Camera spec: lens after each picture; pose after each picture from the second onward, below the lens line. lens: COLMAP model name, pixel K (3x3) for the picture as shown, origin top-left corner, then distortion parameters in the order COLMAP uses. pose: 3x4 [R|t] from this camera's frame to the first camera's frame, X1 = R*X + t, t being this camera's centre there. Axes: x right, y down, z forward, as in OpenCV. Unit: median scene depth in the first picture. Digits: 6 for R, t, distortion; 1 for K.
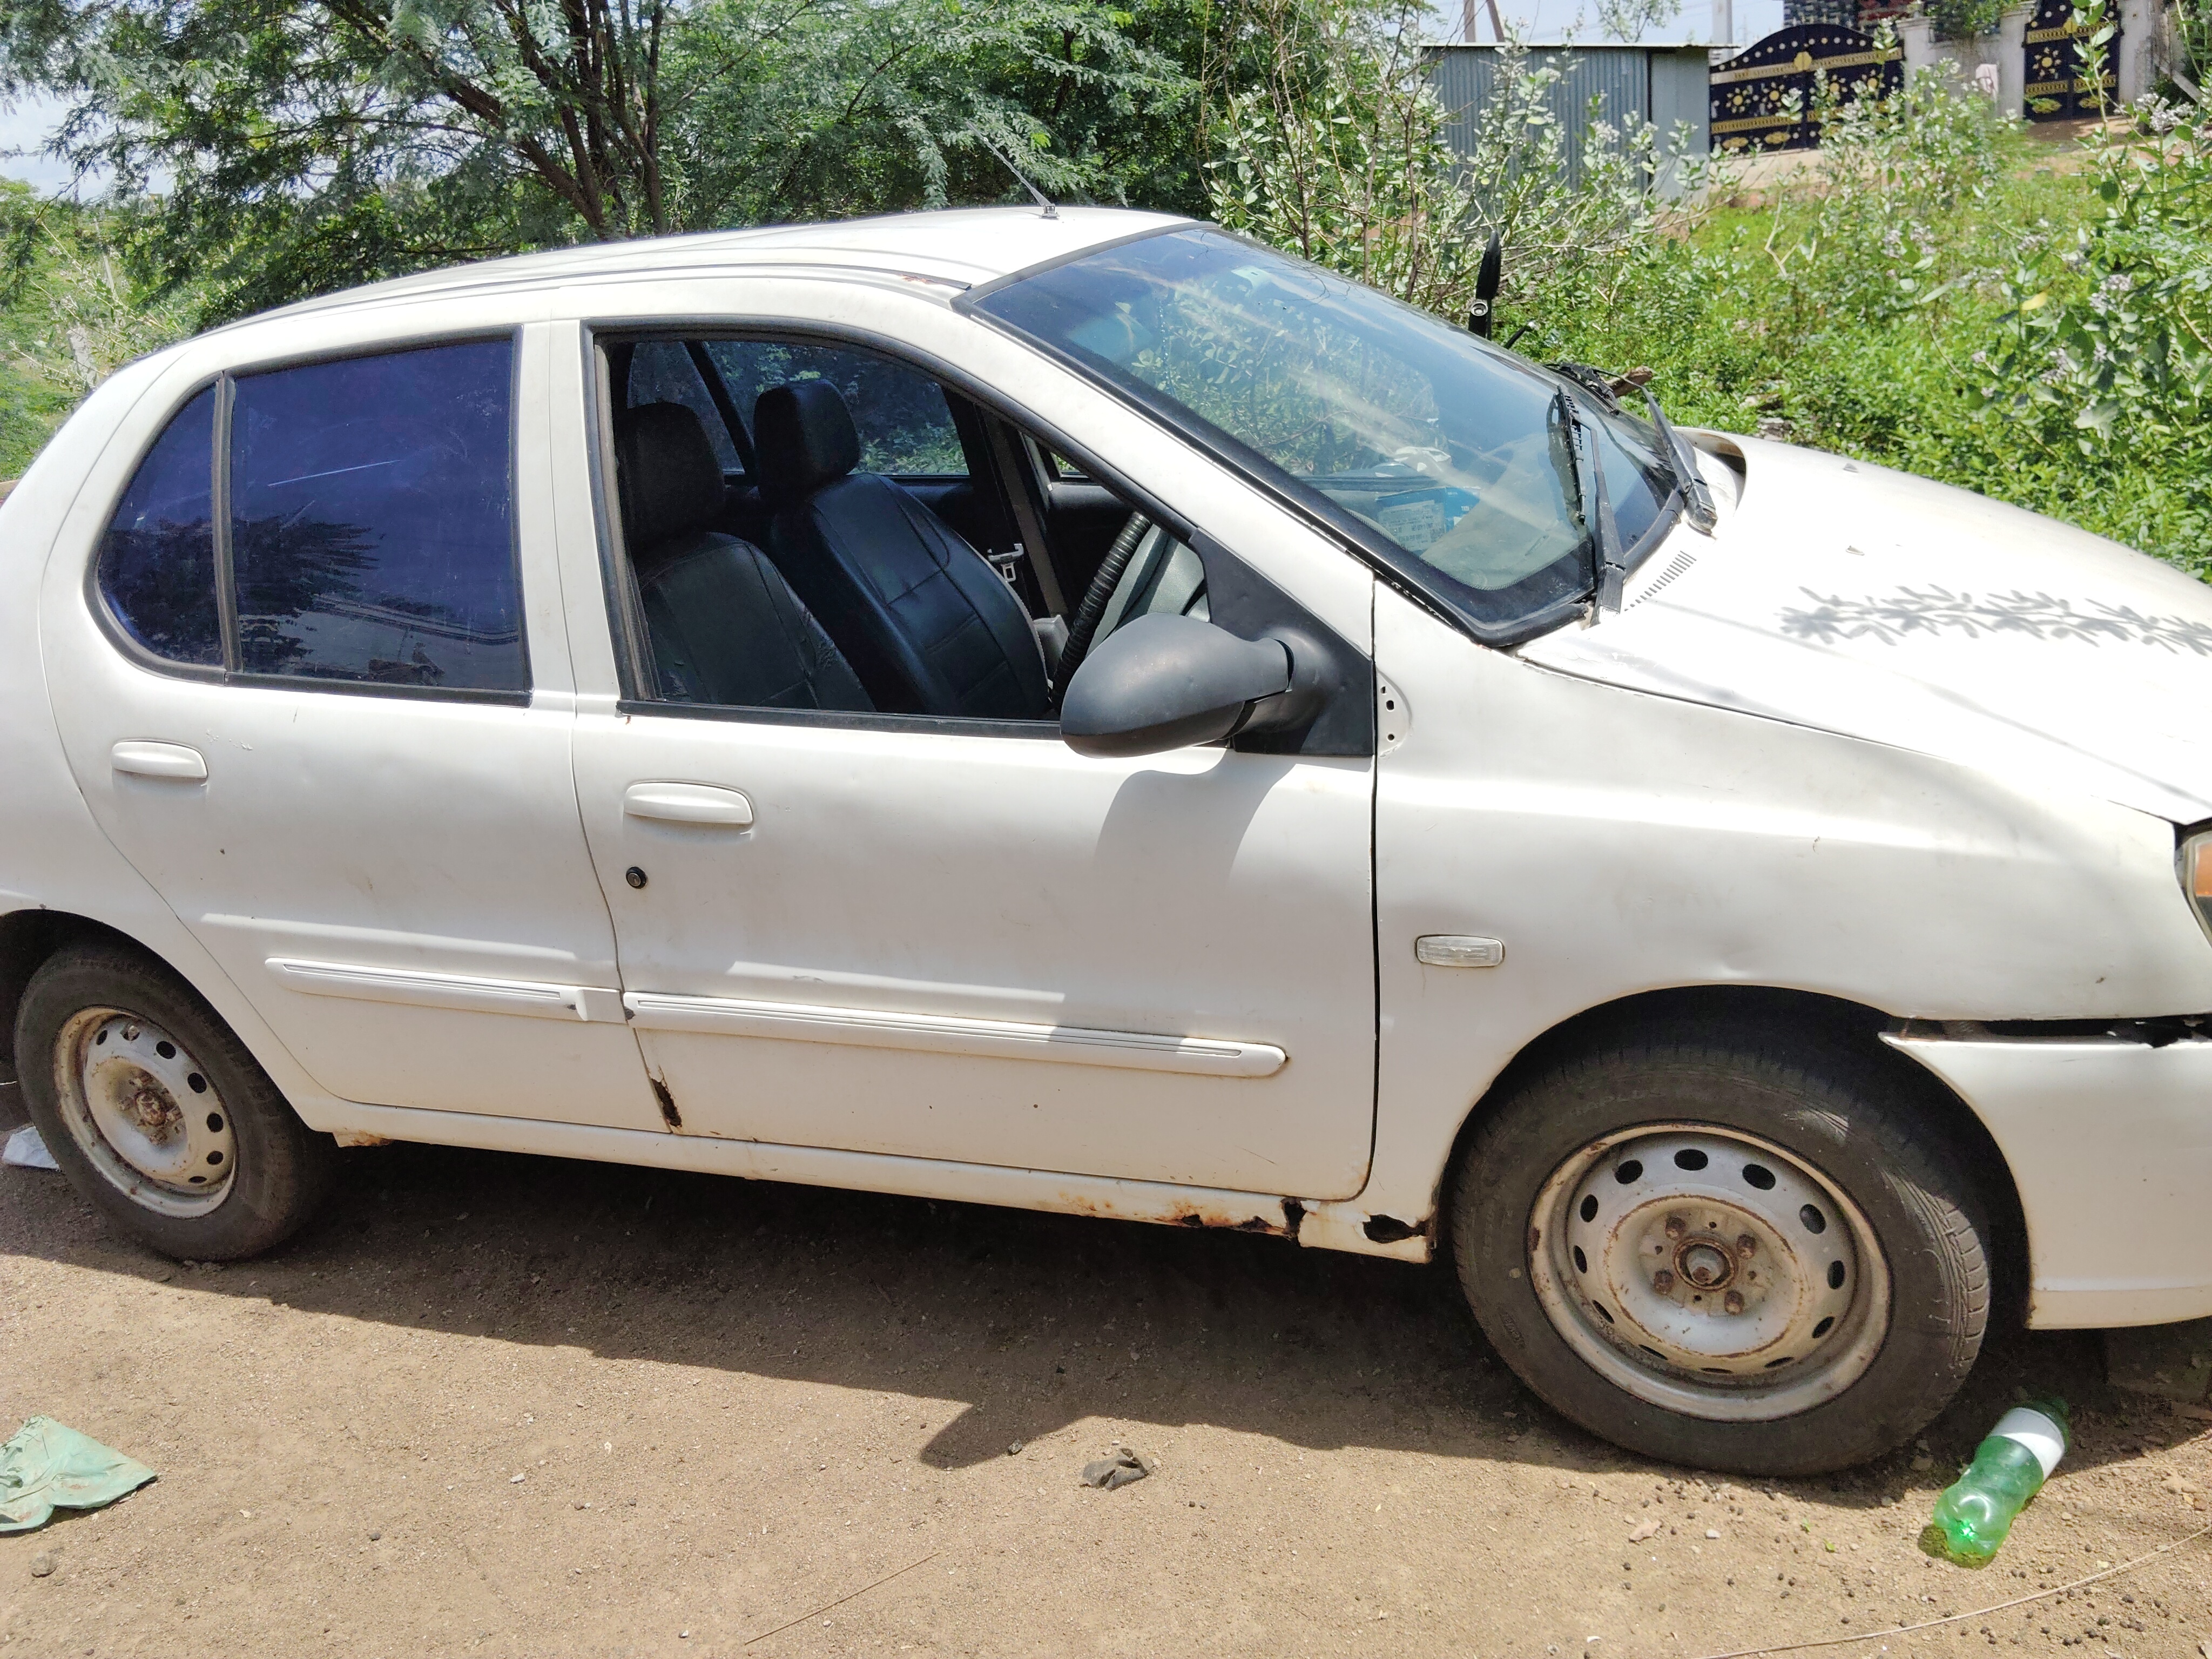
lens RADIAL K [[1742.2, 0, 1106.0], [0, 1742.2, 829.5], [0, 0, 1]] dist [0.081955, -0.142240]
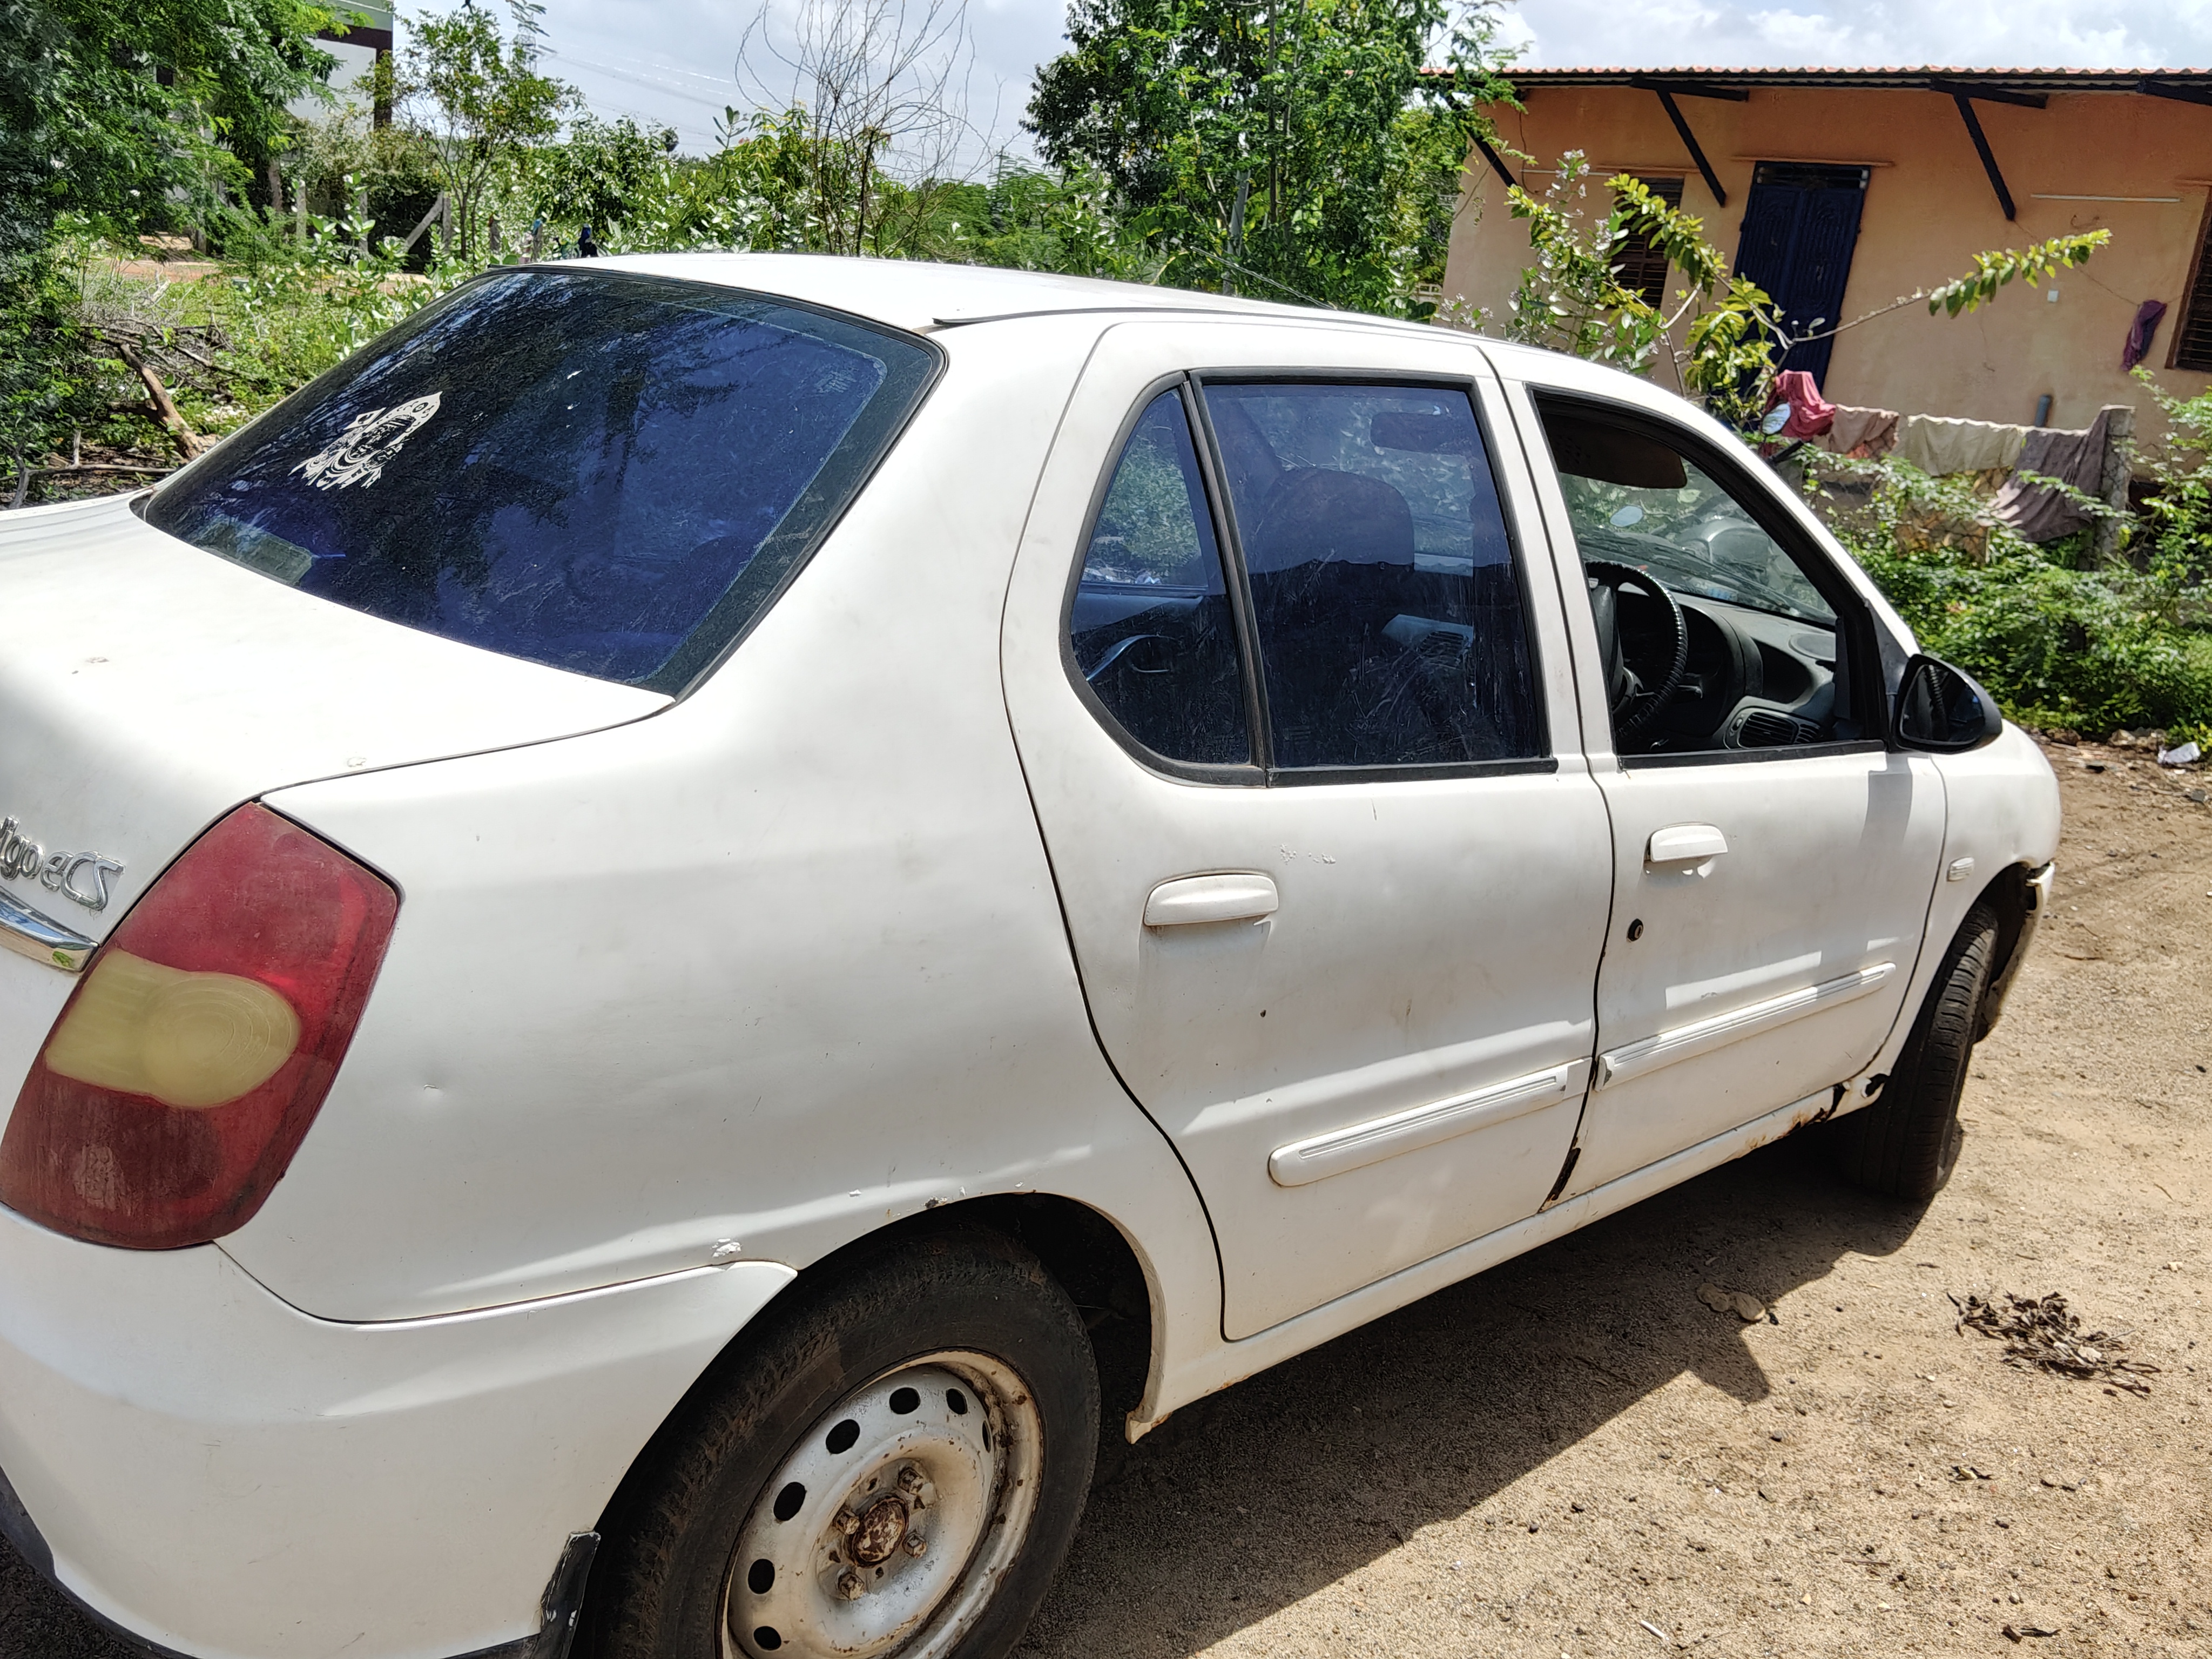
lens RADIAL K [[1742.2, 0, 1106.0], [0, 1742.2, 829.5], [0, 0, 1]] dist [0.081955, -0.142240]
pose [[0.448591, -0.085537, 0.889634, -1.205002], [0.162288, 0.986657, 0.013033, -0.085452], [-0.878879, 0.138530, 0.456488, 0.731020]]
